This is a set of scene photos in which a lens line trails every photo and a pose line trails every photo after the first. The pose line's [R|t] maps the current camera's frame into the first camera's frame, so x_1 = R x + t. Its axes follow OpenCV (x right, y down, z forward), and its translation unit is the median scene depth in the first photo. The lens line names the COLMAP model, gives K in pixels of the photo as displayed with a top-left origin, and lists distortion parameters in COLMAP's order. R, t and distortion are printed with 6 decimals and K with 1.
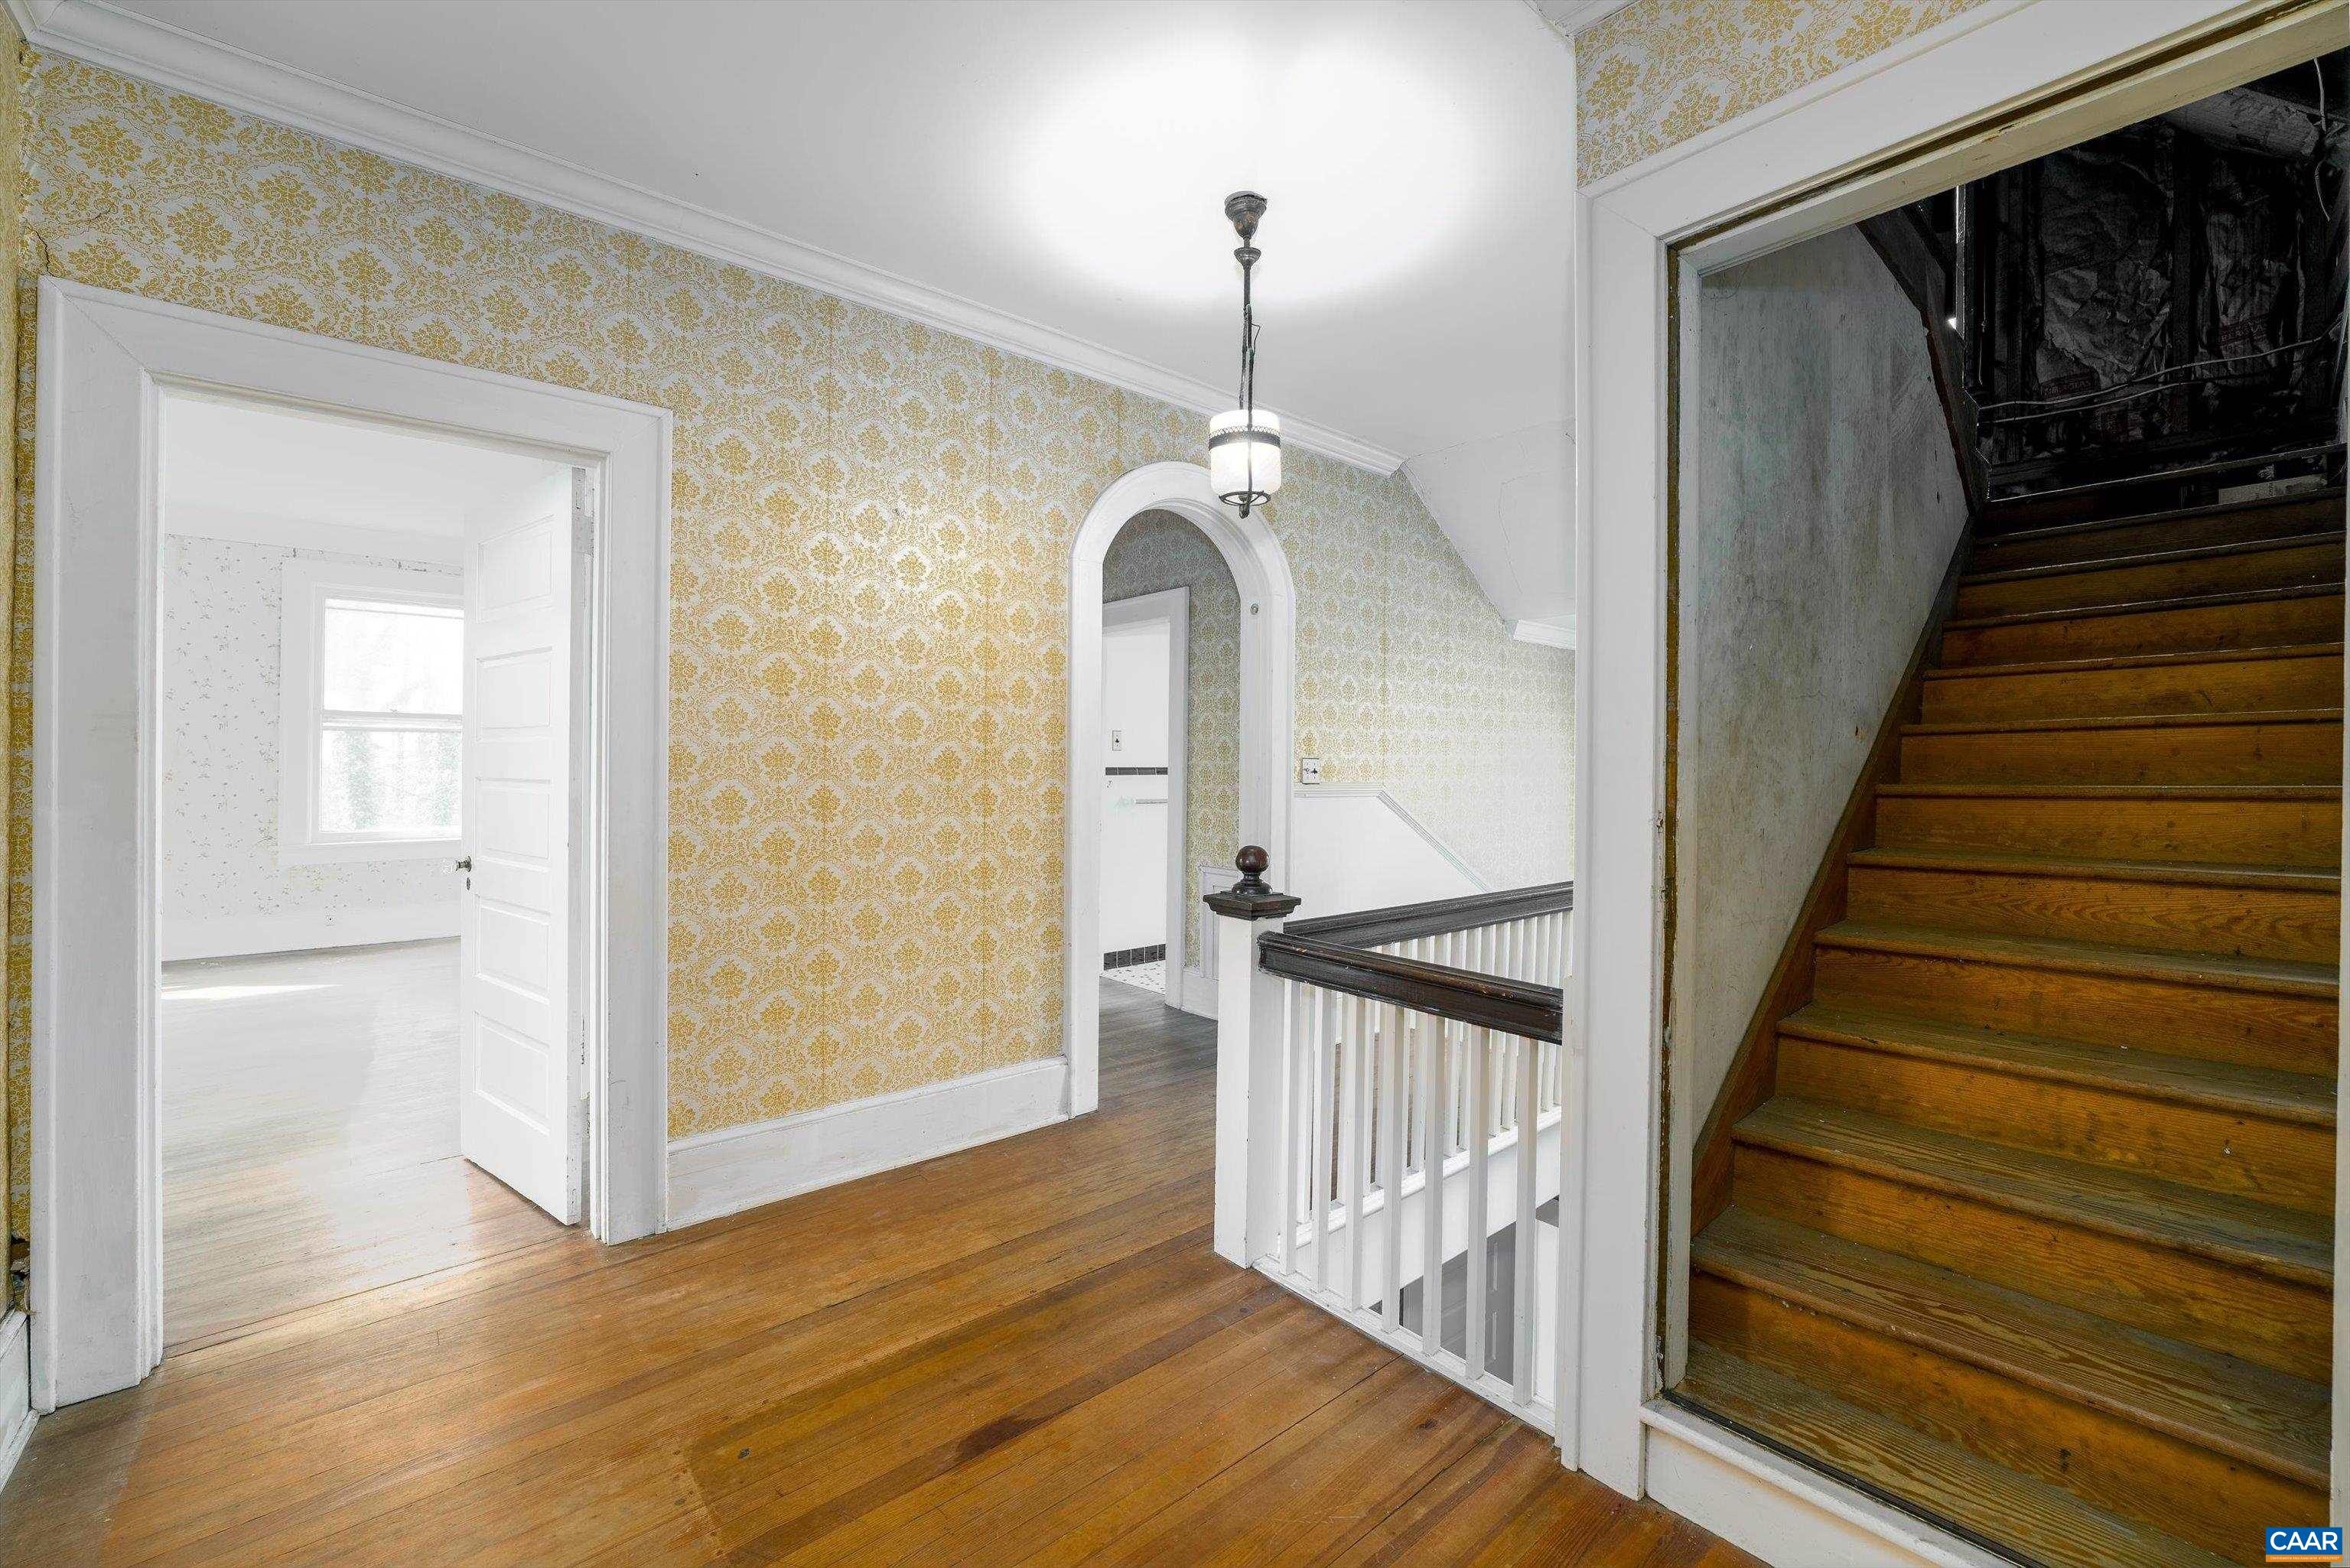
lens RADIAL K [[952.0, 0, 1162.1], [0, 952.0, 767.7], [0, 0, 1]] dist [-0.002056, -0.000016]
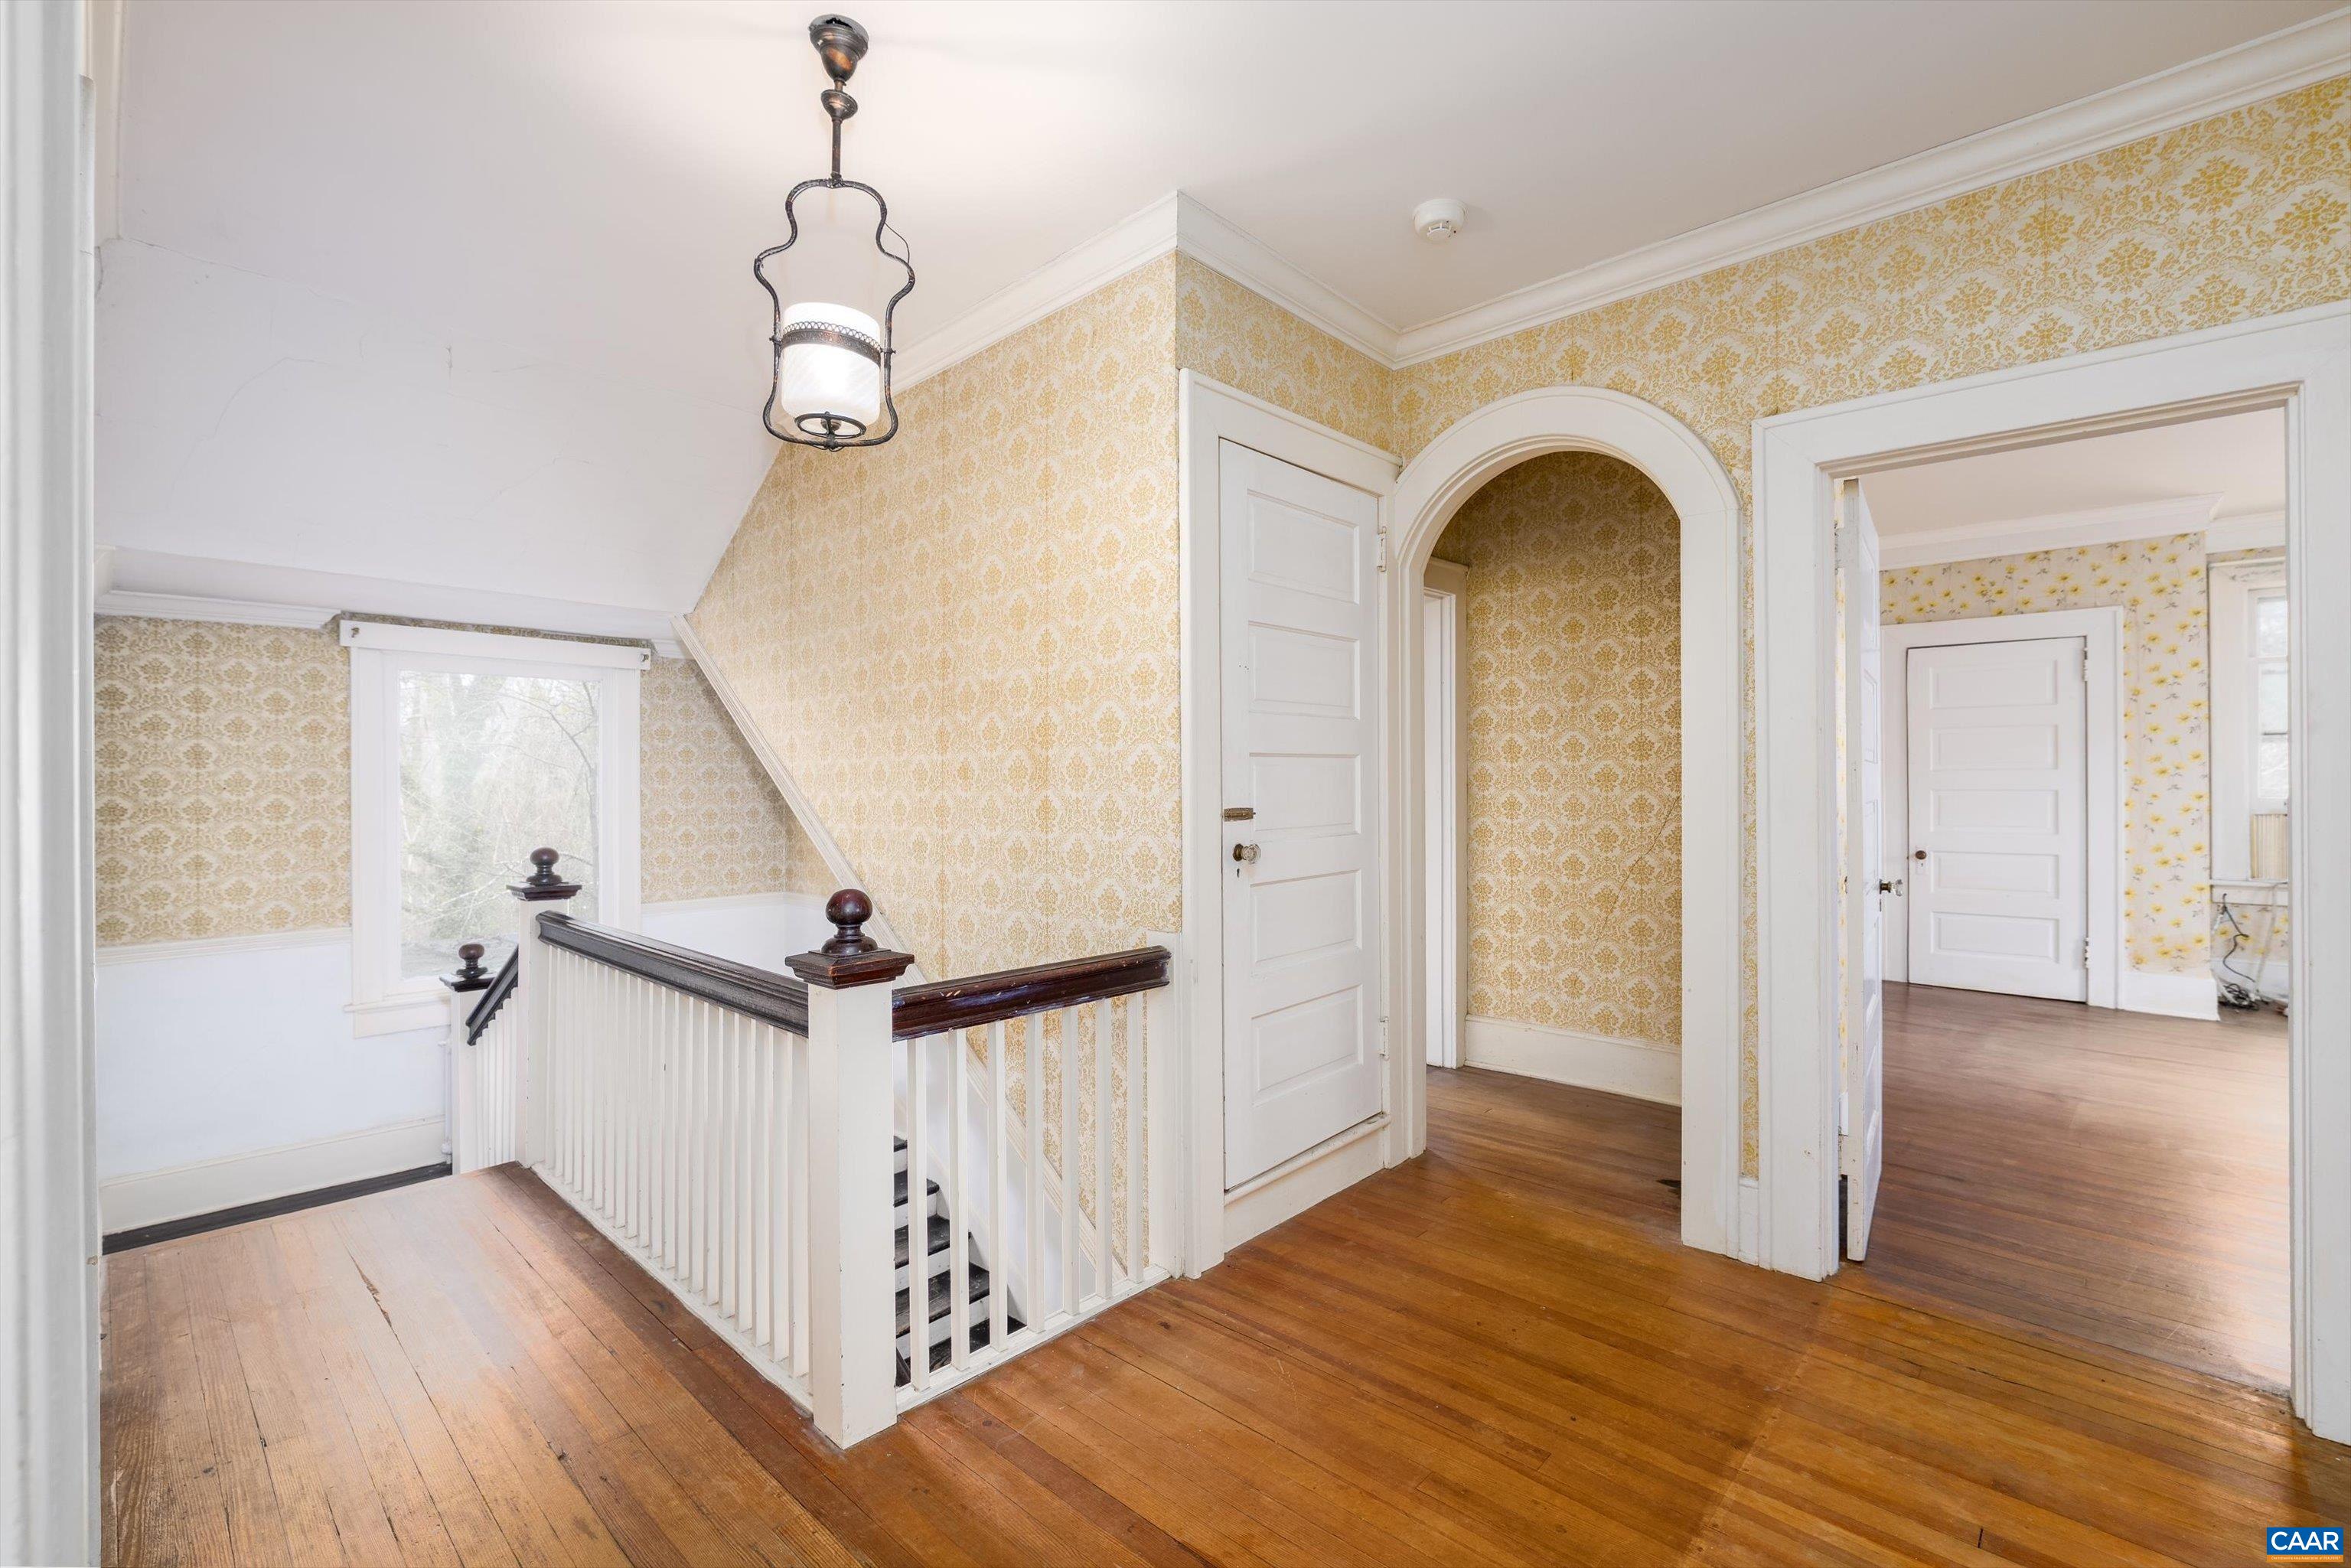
lens RADIAL K [[1046.2, 0, 1166.2], [0, 1046.2, 779.7], [0, 0, 1]] dist [-0.004651, -0.000188]
pose [[-0.106380, -0.008735, 0.994287, -0.601939], [0.008526, 0.999917, 0.009697, -0.008784], [-0.994289, 0.009509, -0.106296, 0.659135]]
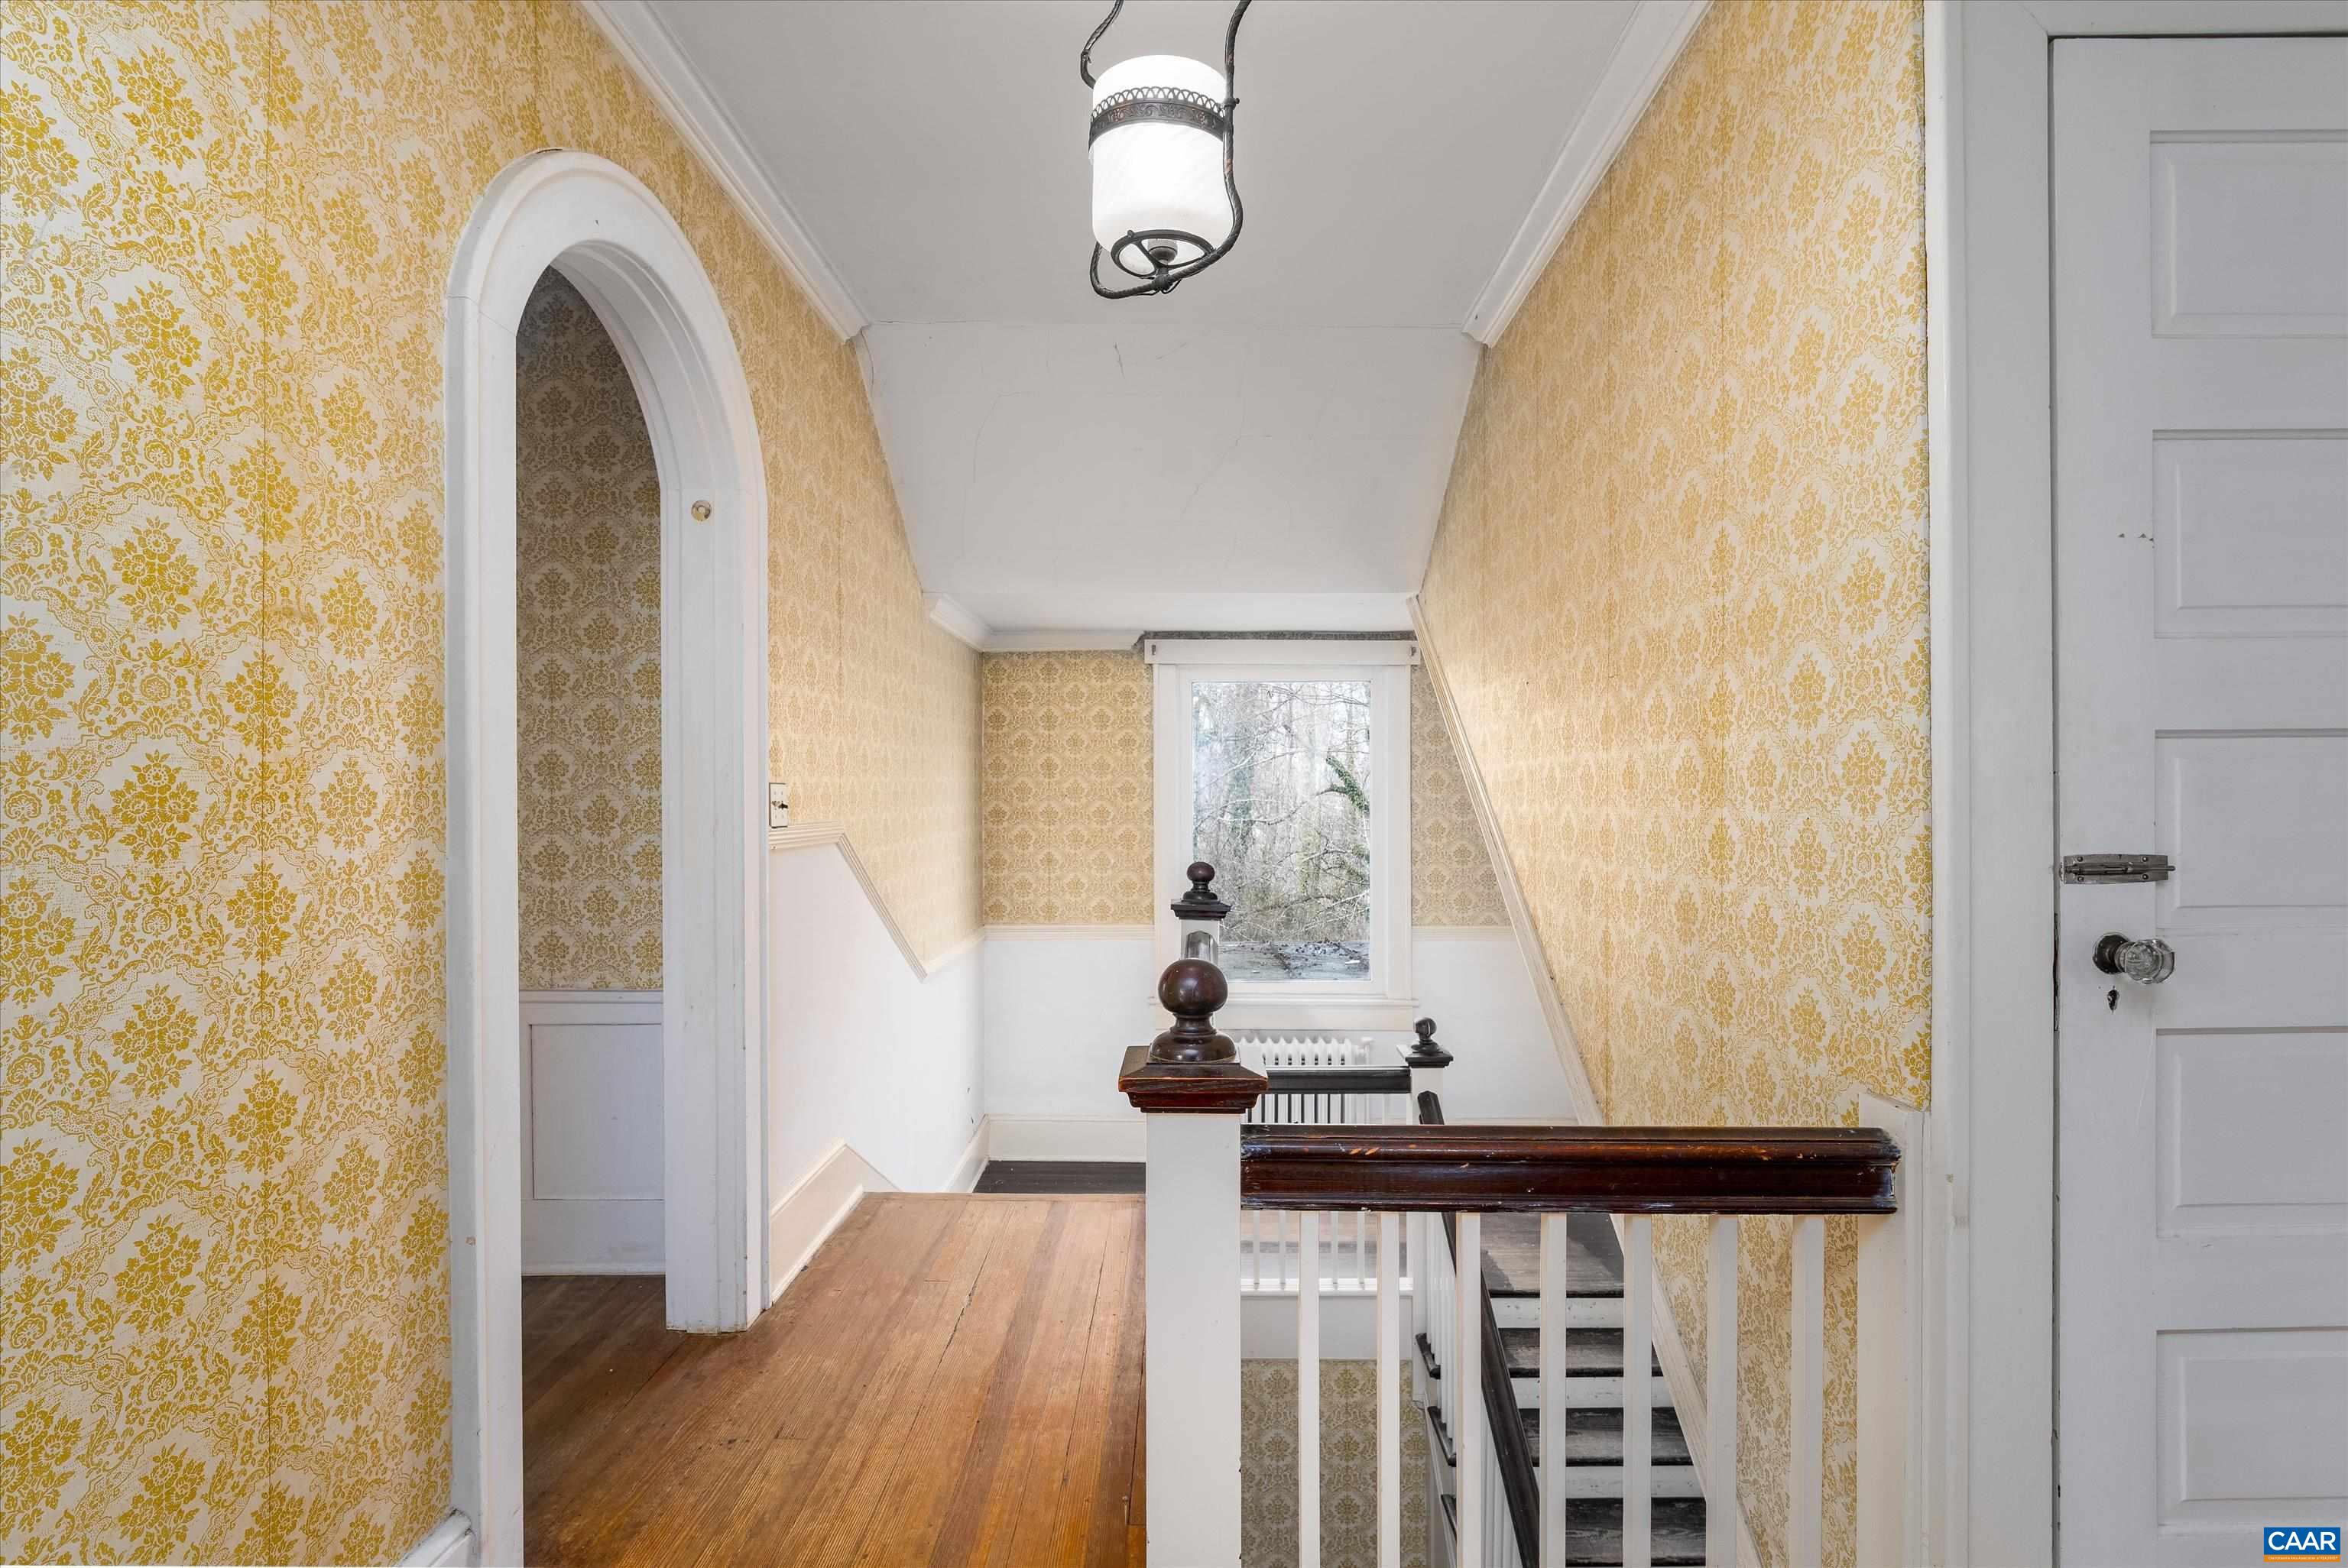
lens RADIAL K [[1138.1, 0, 1166.0], [0, 1138.1, 792.5], [0, 0, 1]] dist [0.000671, -0.002136]
pose [[0.663813, -0.013465, 0.747778, -0.283432], [0.013819, 0.999888, 0.005737, -0.006577], [-0.747771, 0.006525, 0.663924, 0.485684]]
